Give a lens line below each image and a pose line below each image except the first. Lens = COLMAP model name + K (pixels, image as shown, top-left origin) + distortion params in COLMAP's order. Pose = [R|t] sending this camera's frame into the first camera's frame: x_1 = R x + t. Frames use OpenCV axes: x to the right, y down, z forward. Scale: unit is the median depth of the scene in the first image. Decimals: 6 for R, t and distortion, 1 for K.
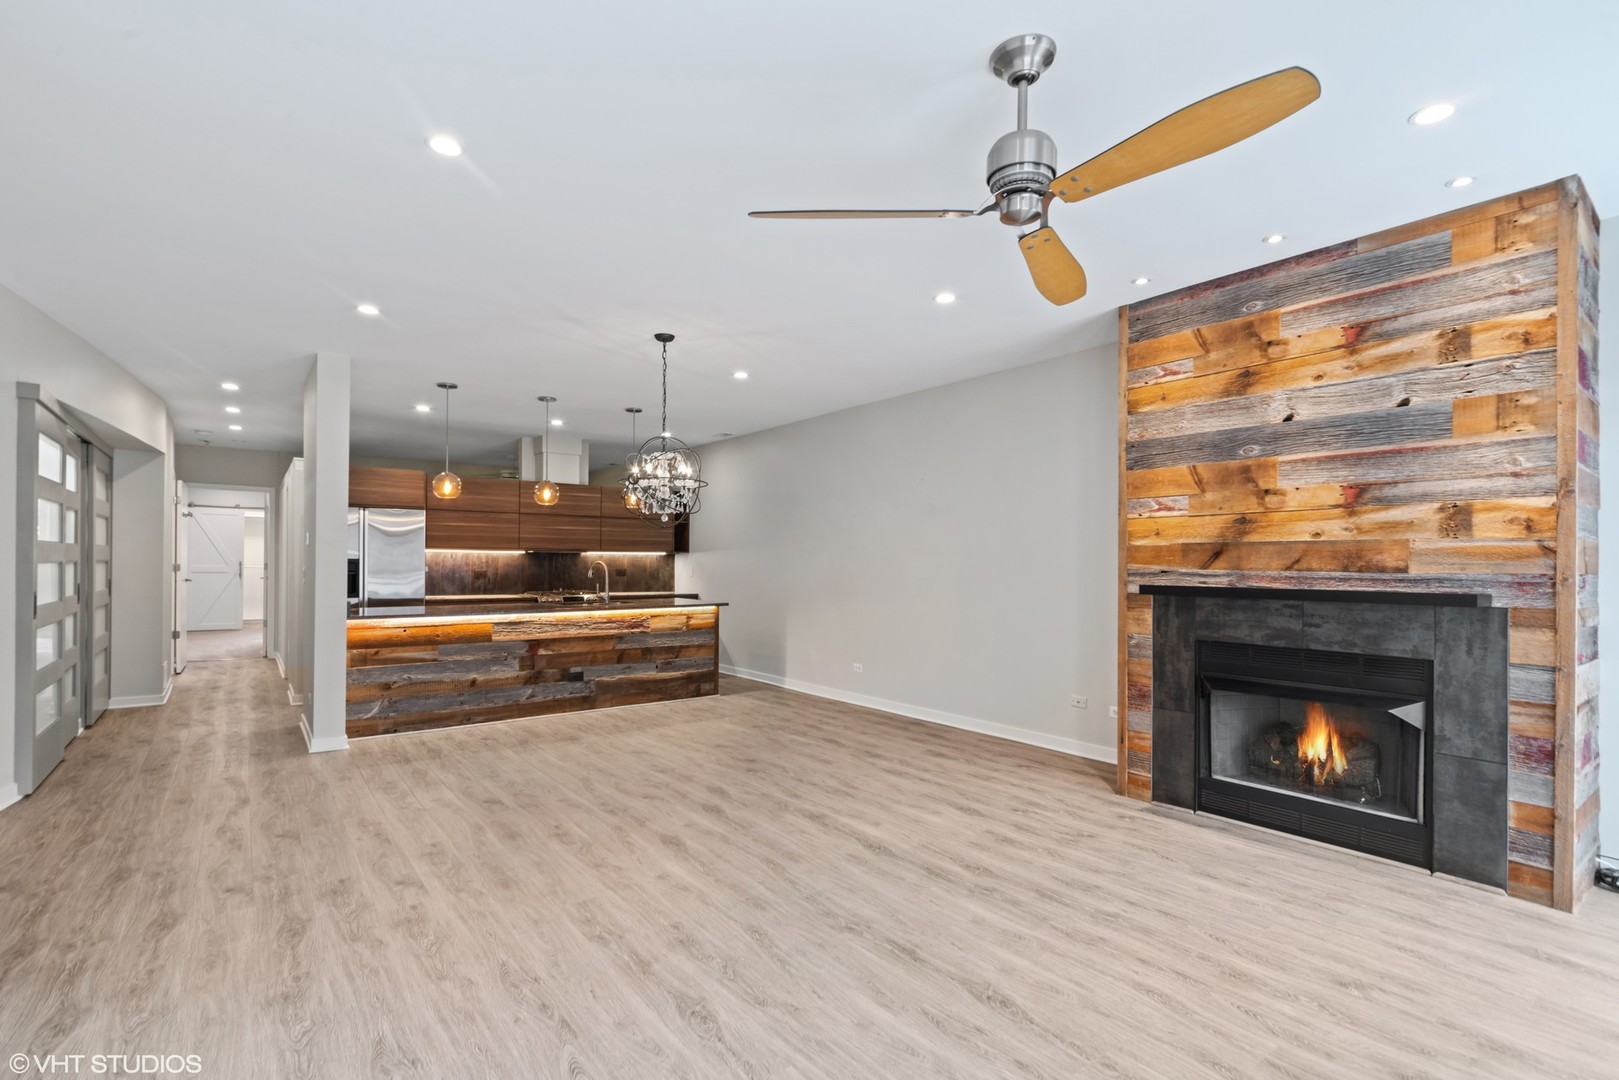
lens RADIAL K [[743.3, 0, 801.0], [0, 743.3, 562.8], [0, 0, 1]] dist [0.000941, 0.000000]
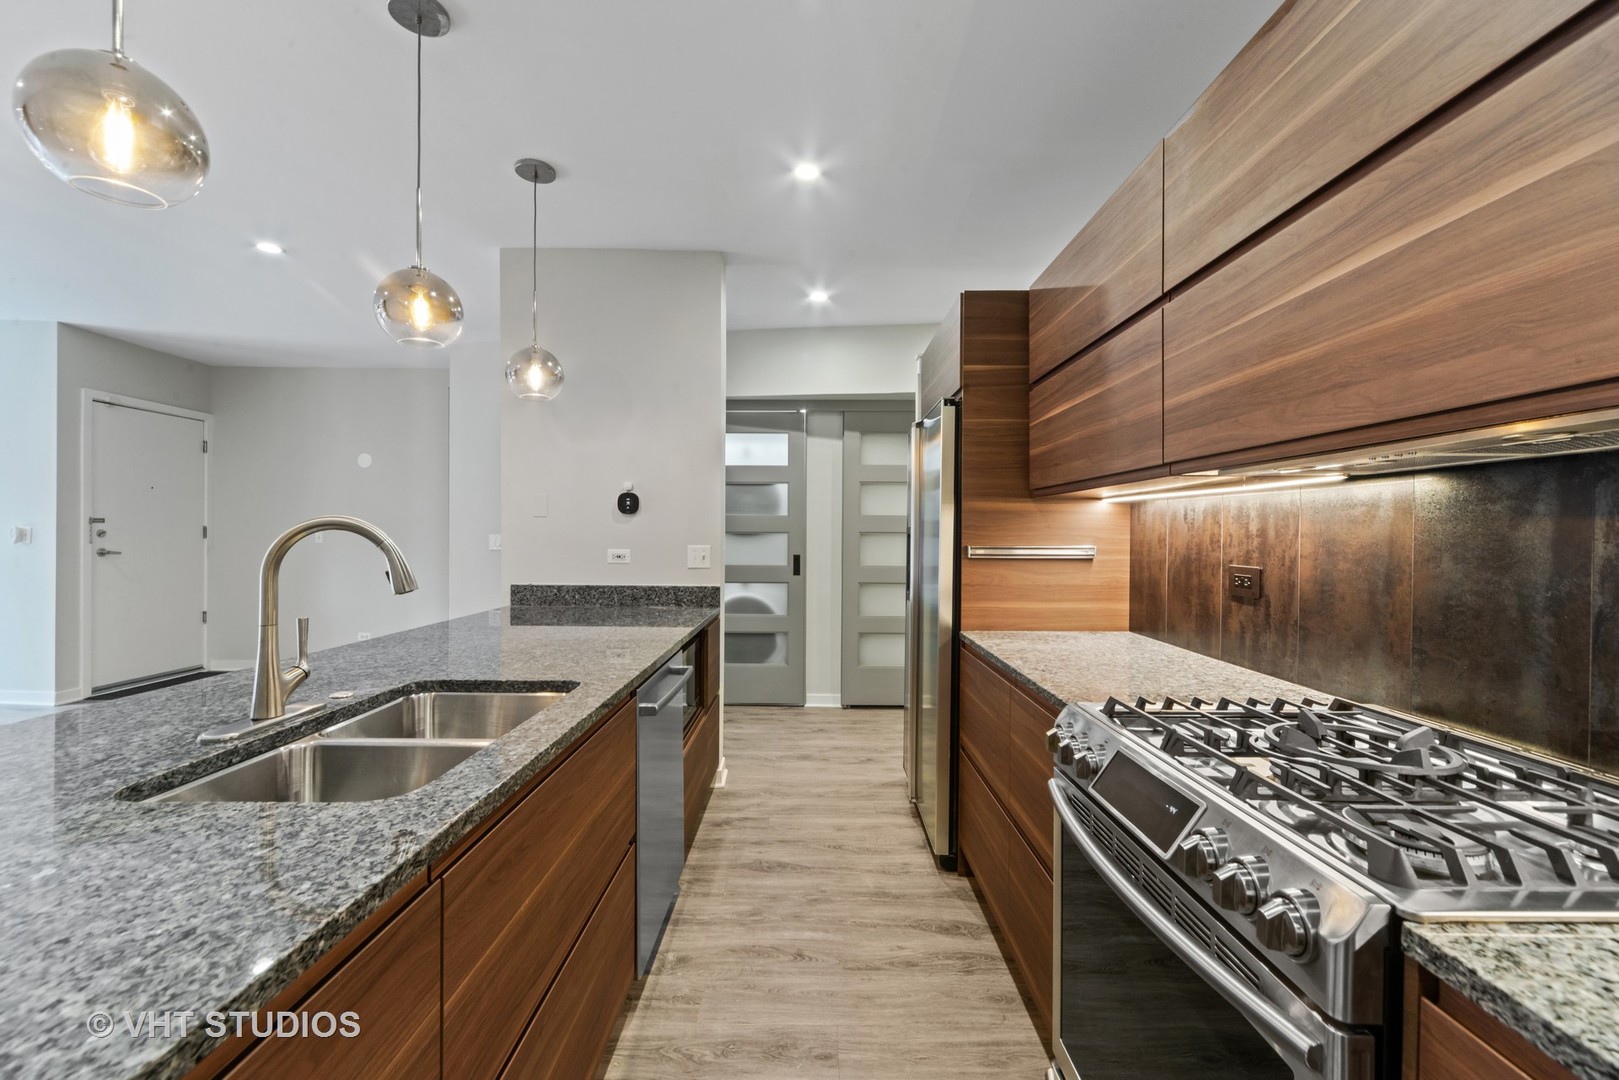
lens RADIAL K [[669.5, 0, 806.4], [0, 669.5, 544.2], [0, 0, 1]] dist [-0.000242, -0.000335]
pose [[-0.604846, 0.000205, -0.796342, -0.263369], [-0.012233, 0.999880, 0.009549, 0.003675], [0.796248, 0.015517, -0.604771, 1.617490]]
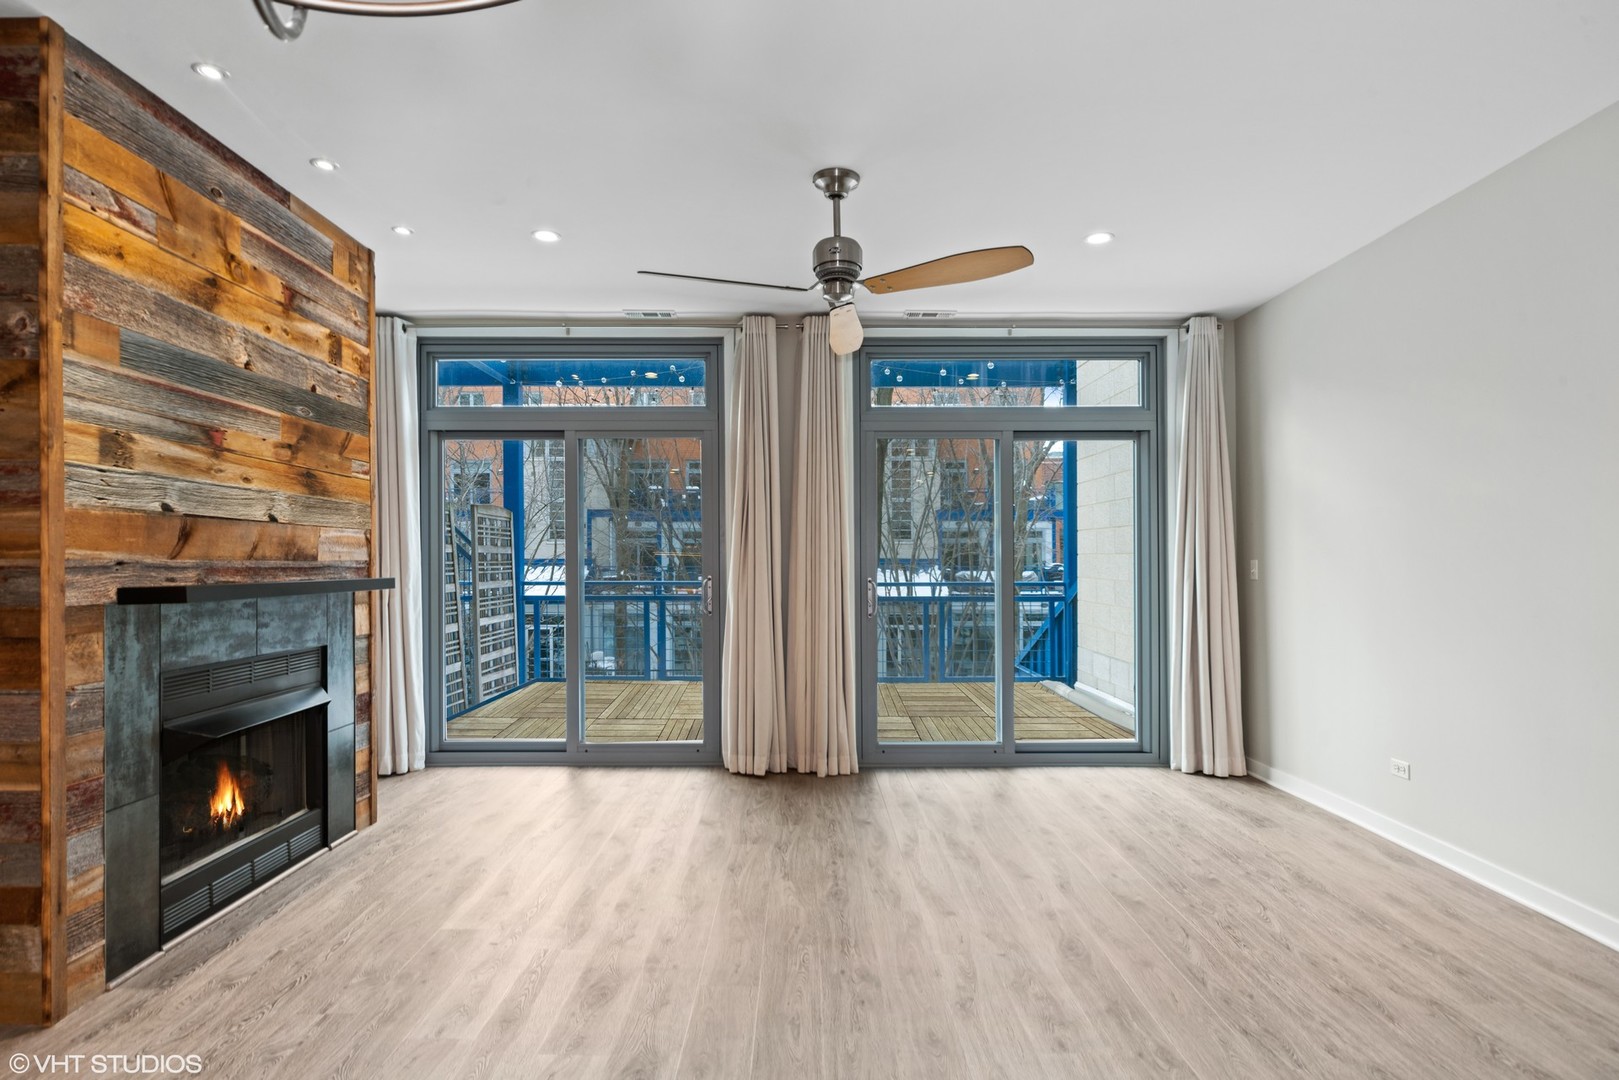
lens RADIAL K [[859.9, 0, 786.6], [0, 859.9, 563.5], [0, 0, 1]] dist [-0.003910, -0.000216]
pose [[-0.794859, -0.006690, 0.606758, -0.232134], [-0.004736, 0.999977, 0.004820, 0.004987], [-0.606776, 0.000958, -0.794872, 0.920056]]
